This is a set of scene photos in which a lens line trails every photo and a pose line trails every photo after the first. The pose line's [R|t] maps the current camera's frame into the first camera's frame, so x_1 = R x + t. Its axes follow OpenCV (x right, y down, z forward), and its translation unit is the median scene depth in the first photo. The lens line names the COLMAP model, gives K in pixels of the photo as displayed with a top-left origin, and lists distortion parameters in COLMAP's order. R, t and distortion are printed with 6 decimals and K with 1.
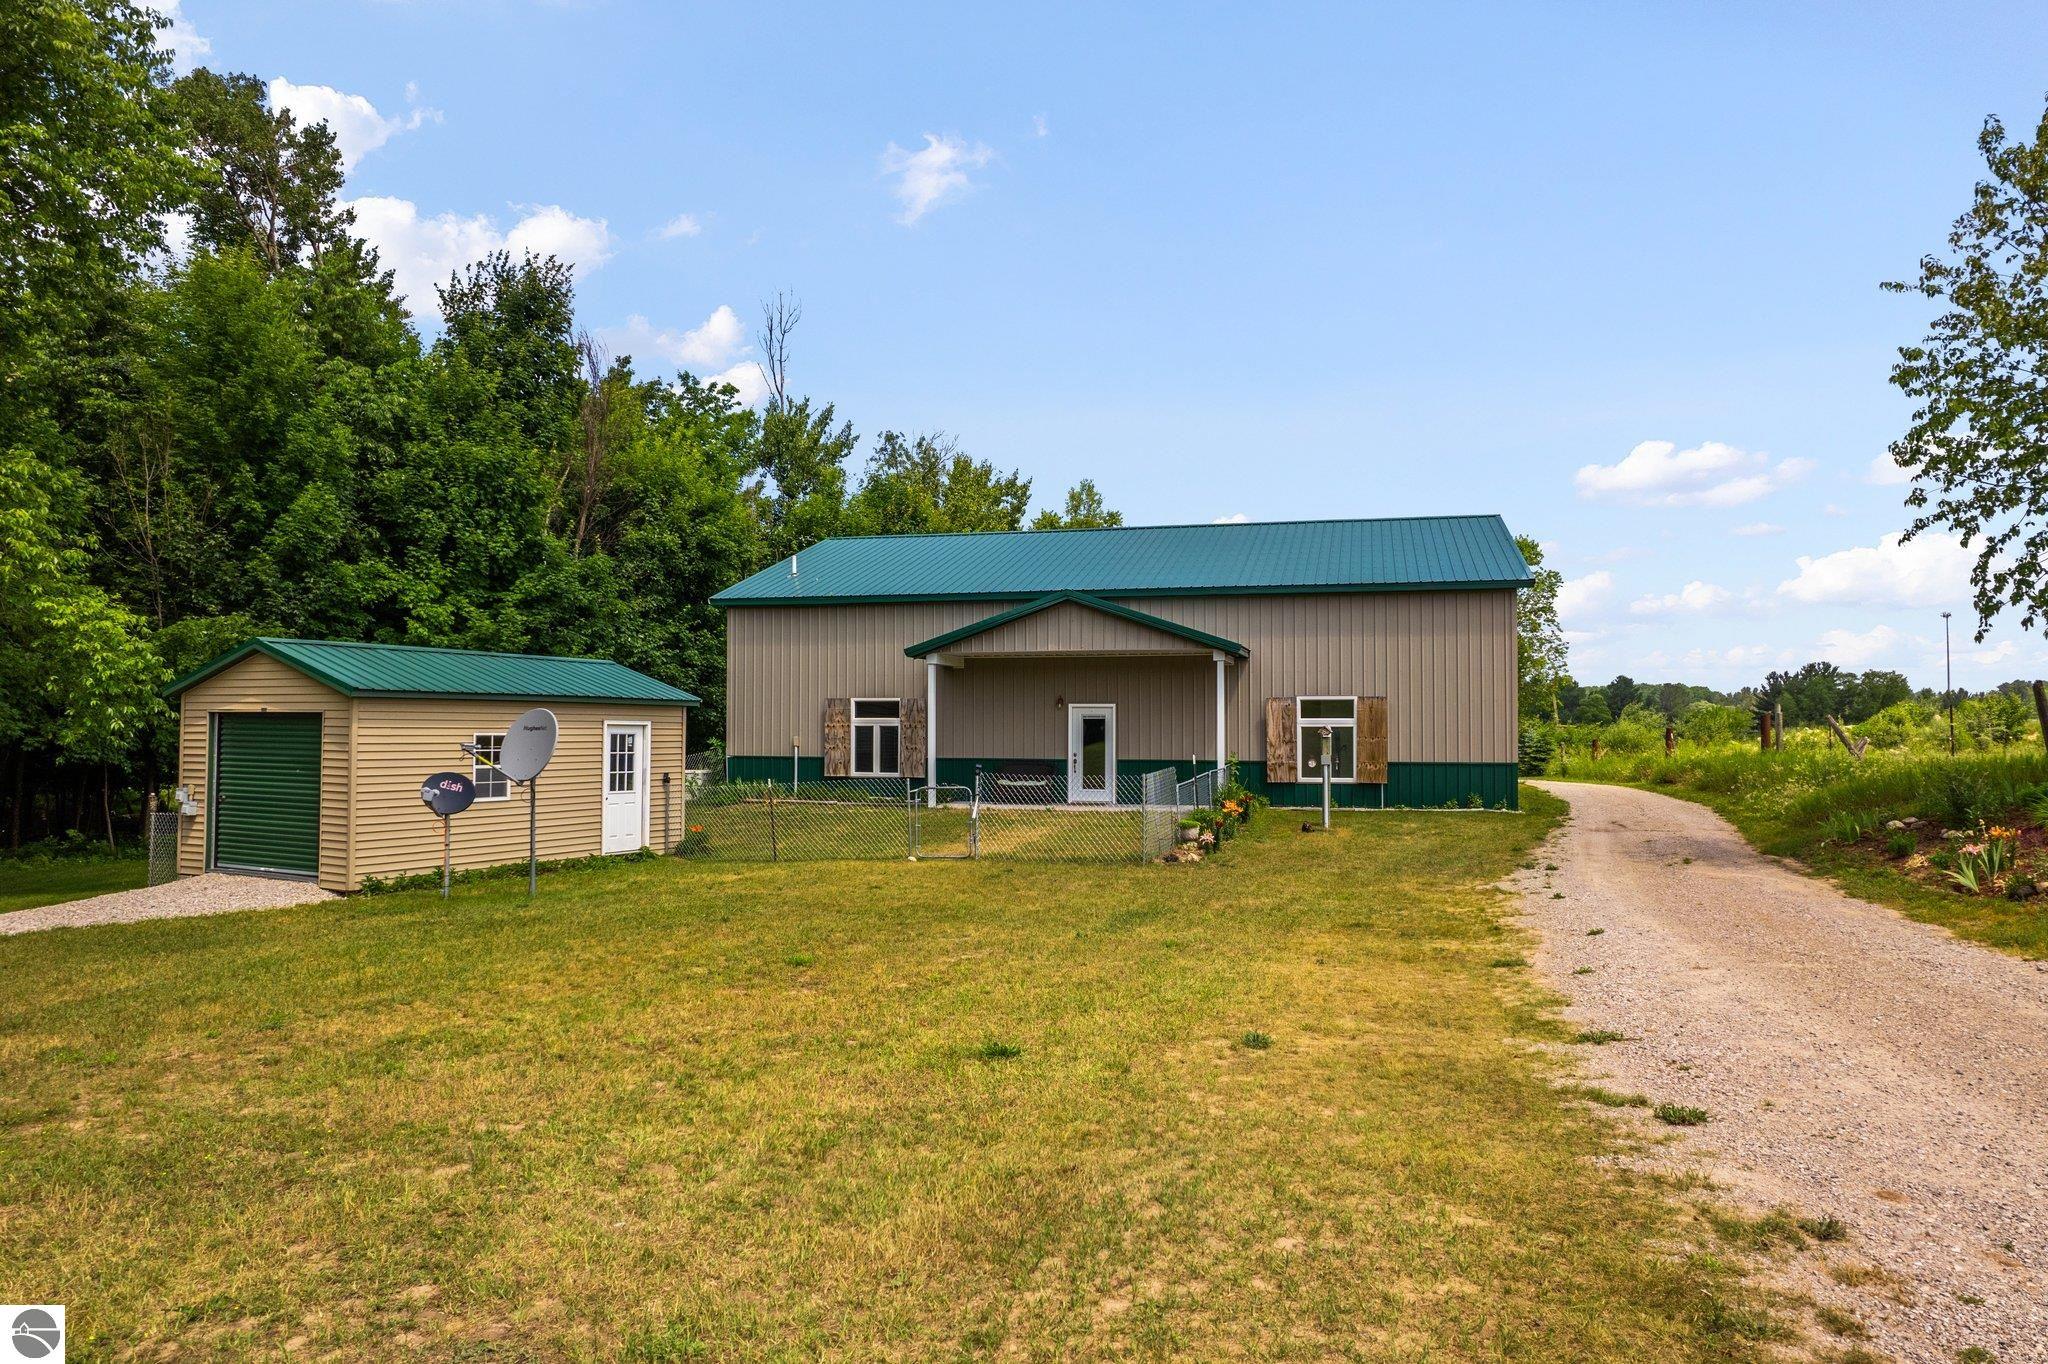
lens RADIAL K [[1304.1, 0, 1024.0], [0, 1304.1, 682.0], [0, 0, 1]] dist [-0.053408, 0.001093]
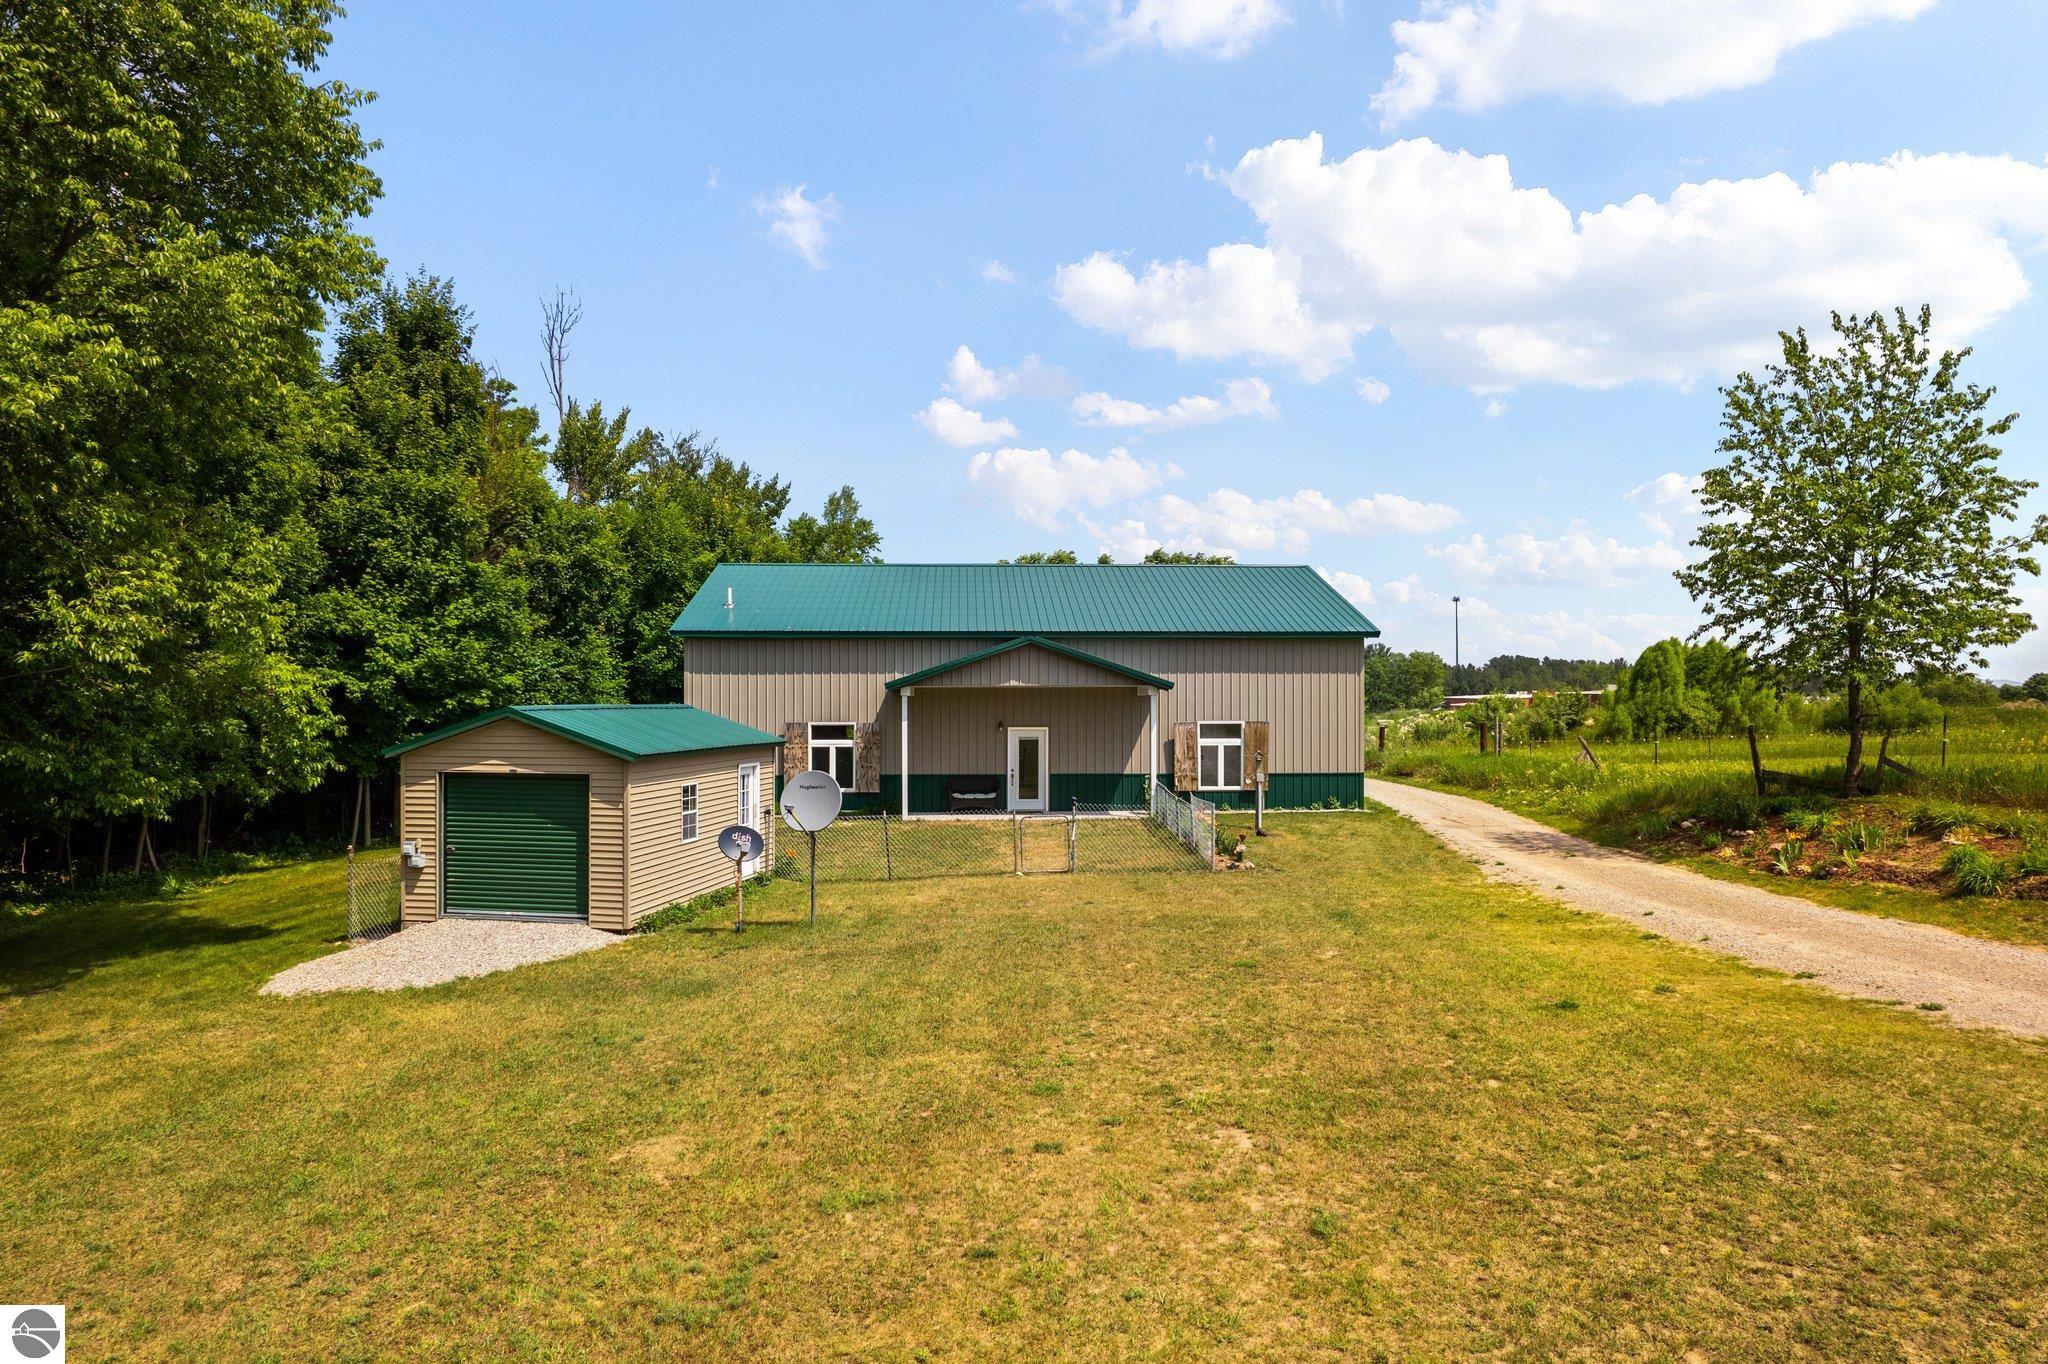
lens RADIAL K [[1297.5, 0, 1024.0], [0, 1297.5, 682.0], [0, 0, 1]] dist [-0.078200, -0.000121]
pose [[0.954806, -0.000397, 0.297228, -0.306812], [-0.006147, 0.999759, 0.021080, -0.050042], [-0.297165, -0.021954, 0.954574, -0.117871]]
